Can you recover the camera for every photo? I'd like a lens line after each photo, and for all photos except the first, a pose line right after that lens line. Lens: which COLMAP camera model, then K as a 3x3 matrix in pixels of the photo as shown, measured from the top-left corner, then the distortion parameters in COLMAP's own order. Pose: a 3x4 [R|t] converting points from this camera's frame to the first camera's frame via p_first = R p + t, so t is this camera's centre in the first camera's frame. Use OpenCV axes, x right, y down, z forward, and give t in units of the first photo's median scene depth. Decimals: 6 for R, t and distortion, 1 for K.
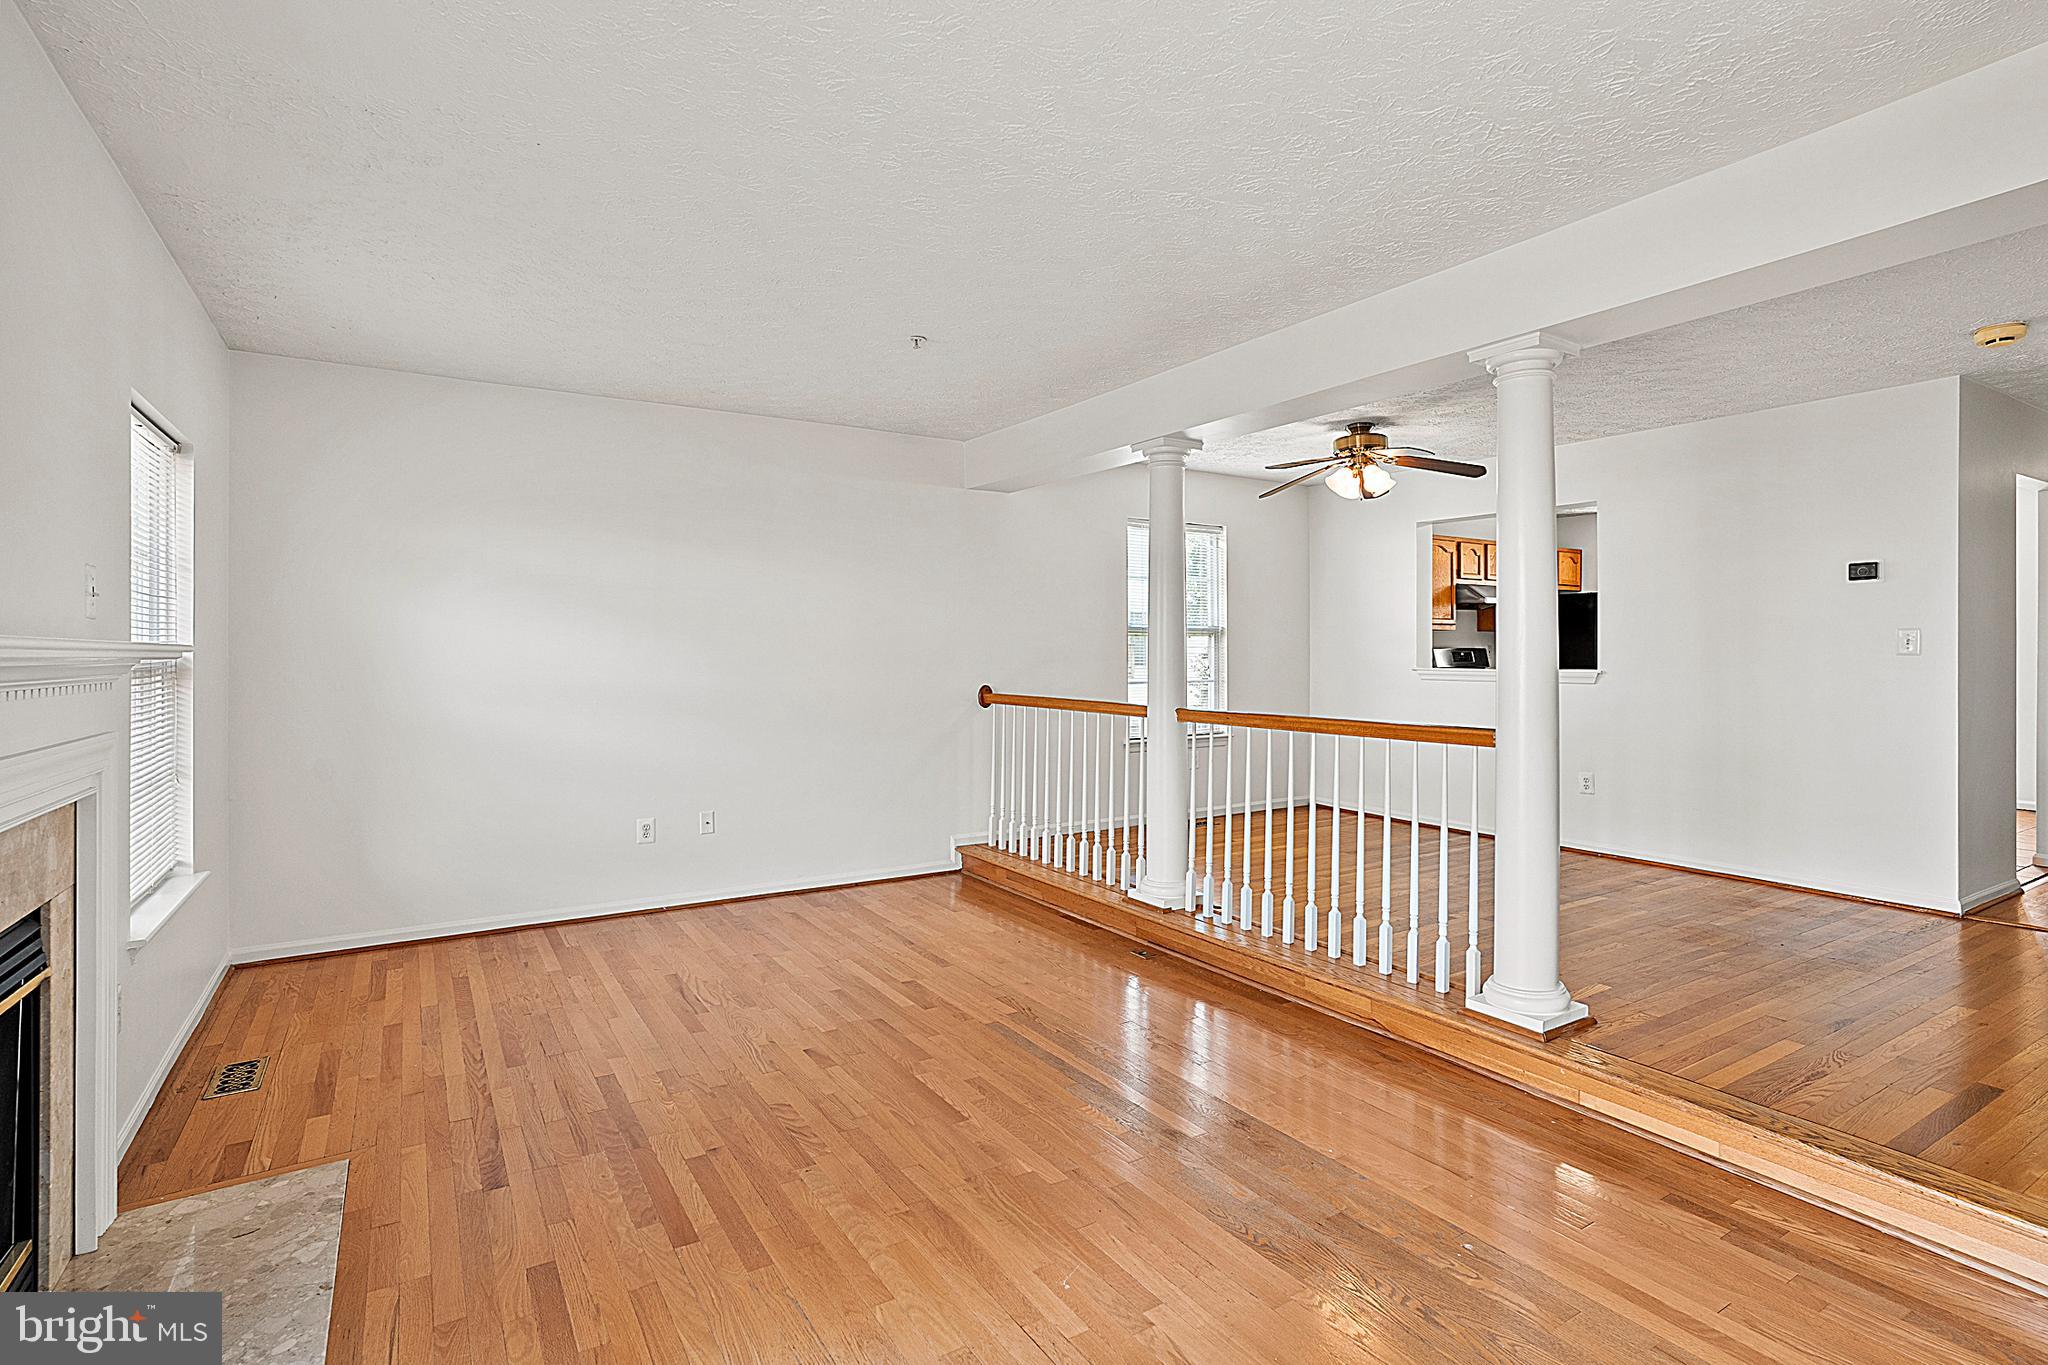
lens RADIAL K [[995.9, 0, 1024.6], [0, 995.9, 657.7], [0, 0, 1]] dist [-0.057430, 0.029604]
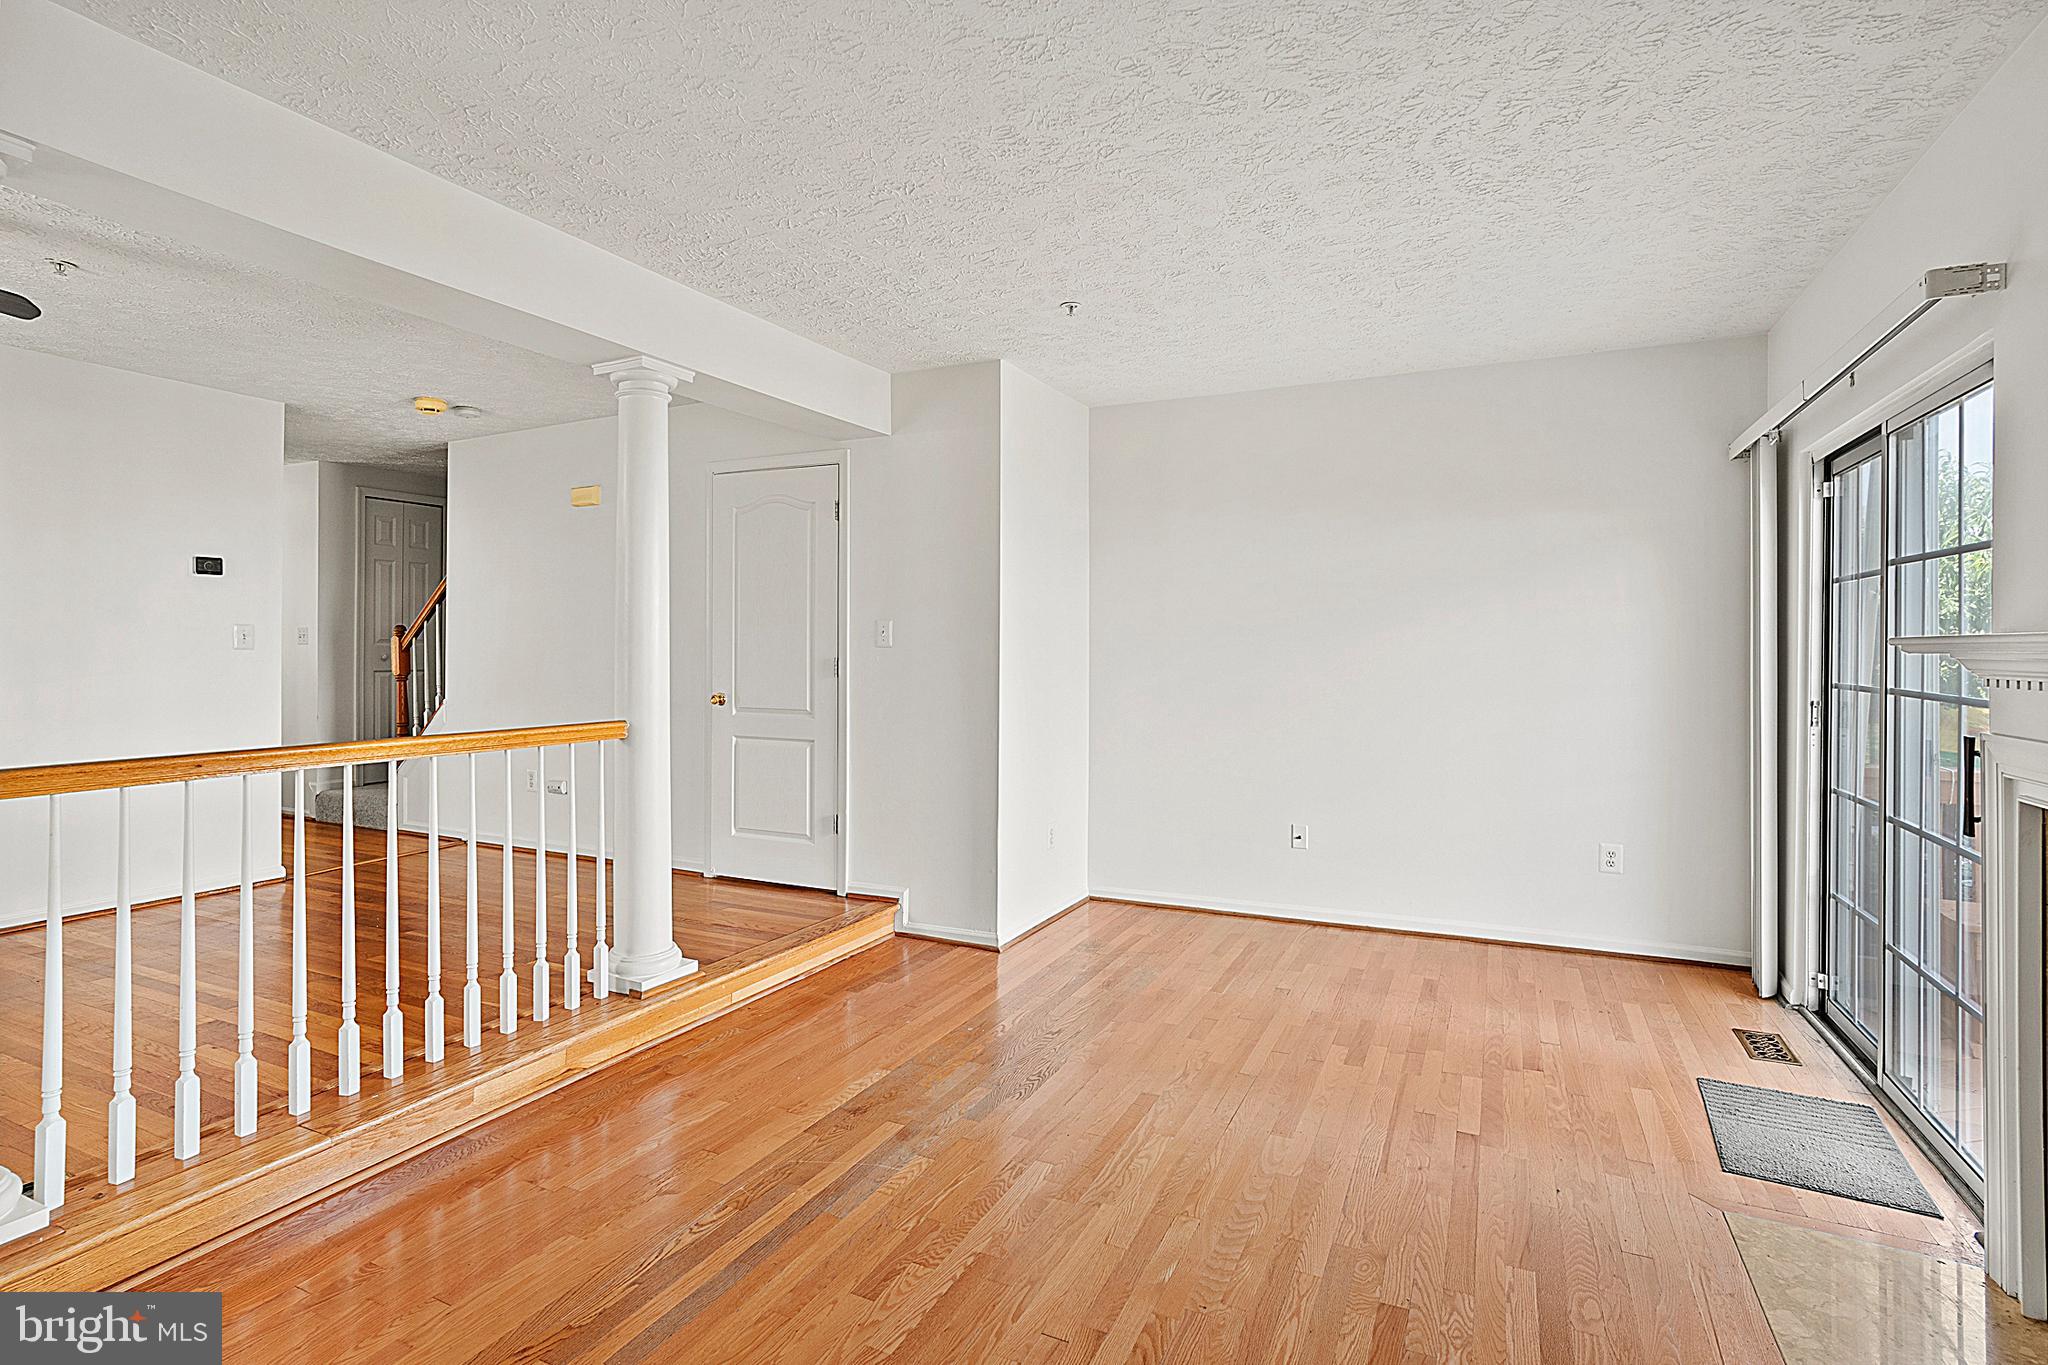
lens RADIAL K [[995.9, 0, 1024.6], [0, 995.9, 657.7], [0, 0, 1]] dist [-0.057430, 0.029604]
pose [[-0.539698, -0.004579, 0.841846, -0.584237], [-0.001702, 0.999989, 0.004348, -0.000053], [-0.841857, 0.000914, -0.539700, 1.119873]]
